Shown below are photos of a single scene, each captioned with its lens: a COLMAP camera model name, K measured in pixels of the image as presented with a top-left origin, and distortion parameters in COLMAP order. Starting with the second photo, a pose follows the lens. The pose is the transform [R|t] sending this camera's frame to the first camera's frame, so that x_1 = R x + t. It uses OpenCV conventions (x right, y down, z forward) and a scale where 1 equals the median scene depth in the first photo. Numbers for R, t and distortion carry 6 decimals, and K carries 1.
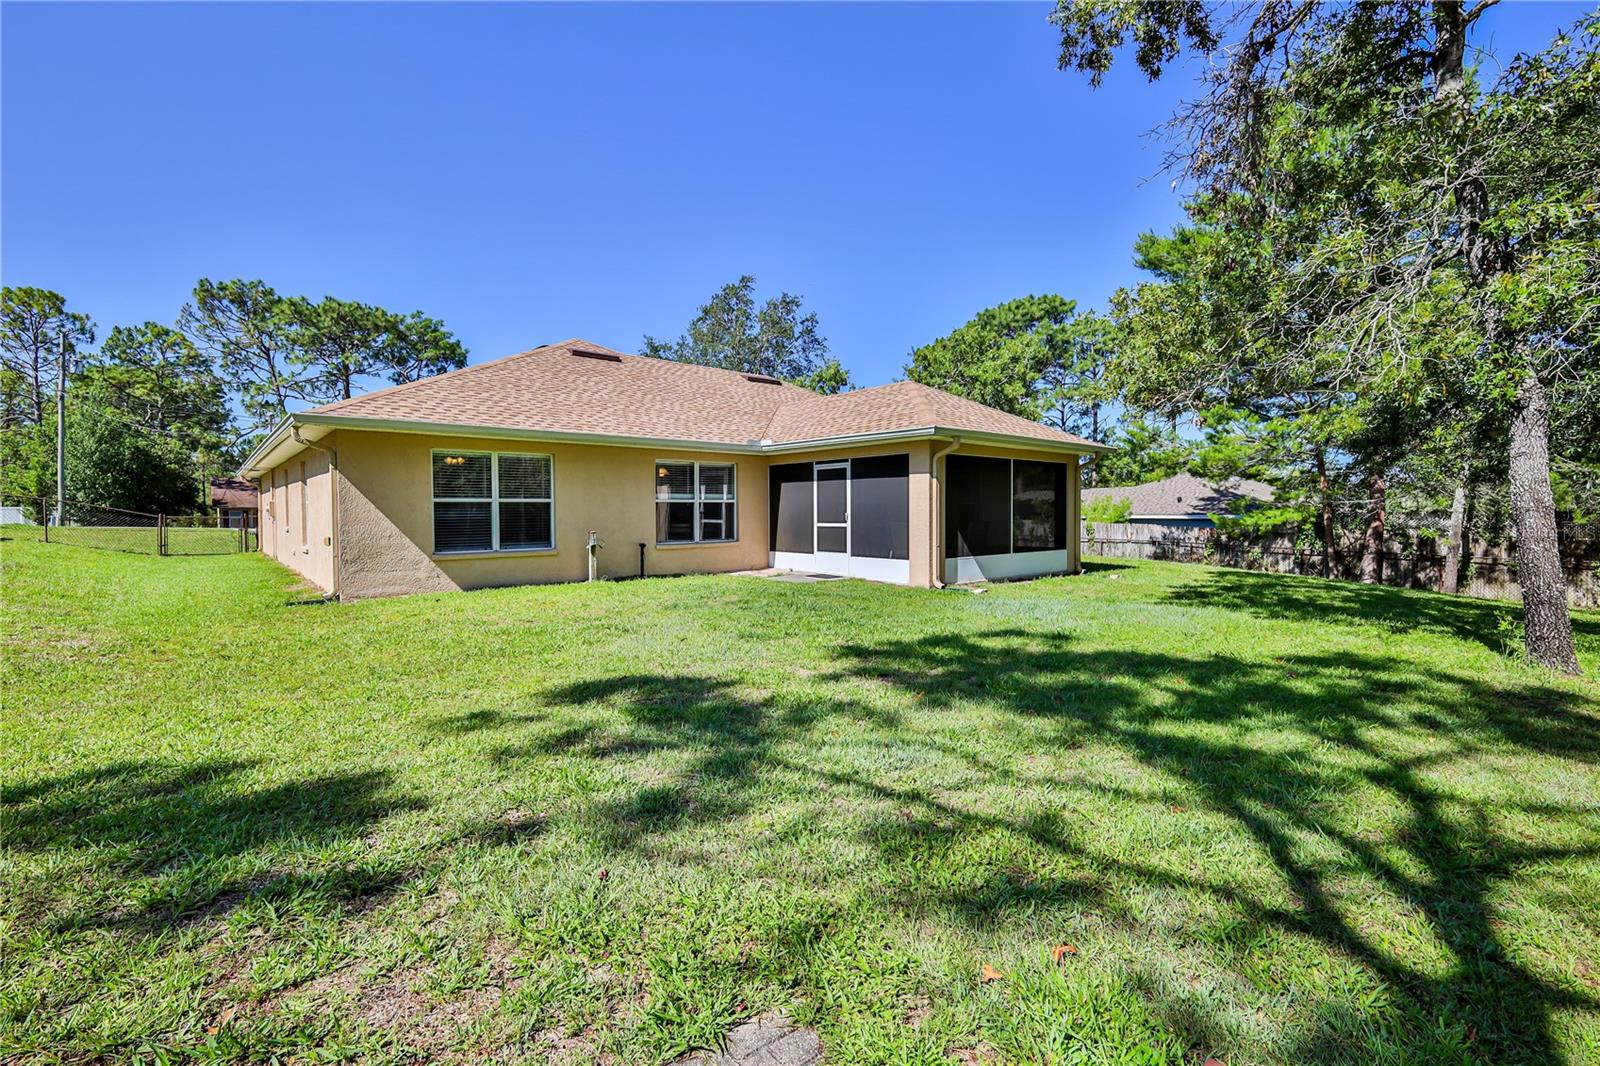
lens RADIAL K [[691.5, 0, 797.1], [0, 691.5, 525.6], [0, 0, 1]] dist [0.002153, 0.000004]
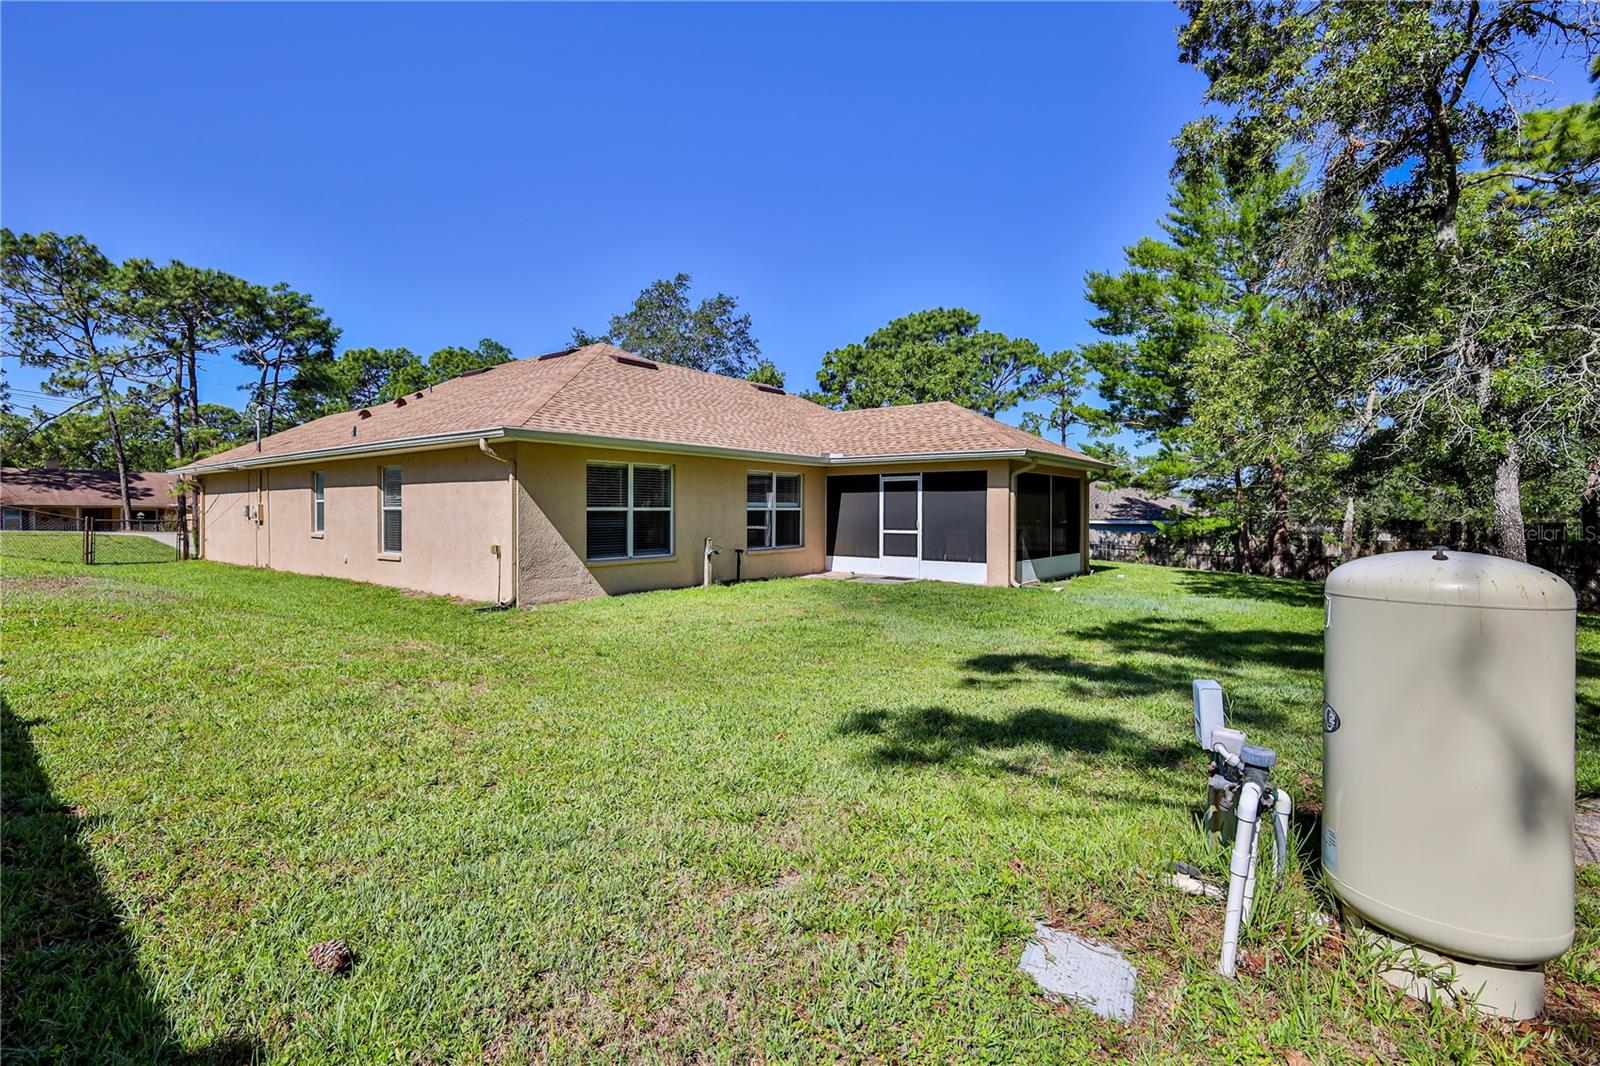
lens RADIAL K [[724.6, 0, 799.9], [0, 724.6, 514.6], [0, 0, 1]] dist [-0.000734, -0.000207]
pose [[0.980965, 0.005513, 0.194107, -0.305390], [-0.002255, 0.999853, -0.017000, -0.007888], [-0.194172, 0.016239, 0.980833, -0.095033]]
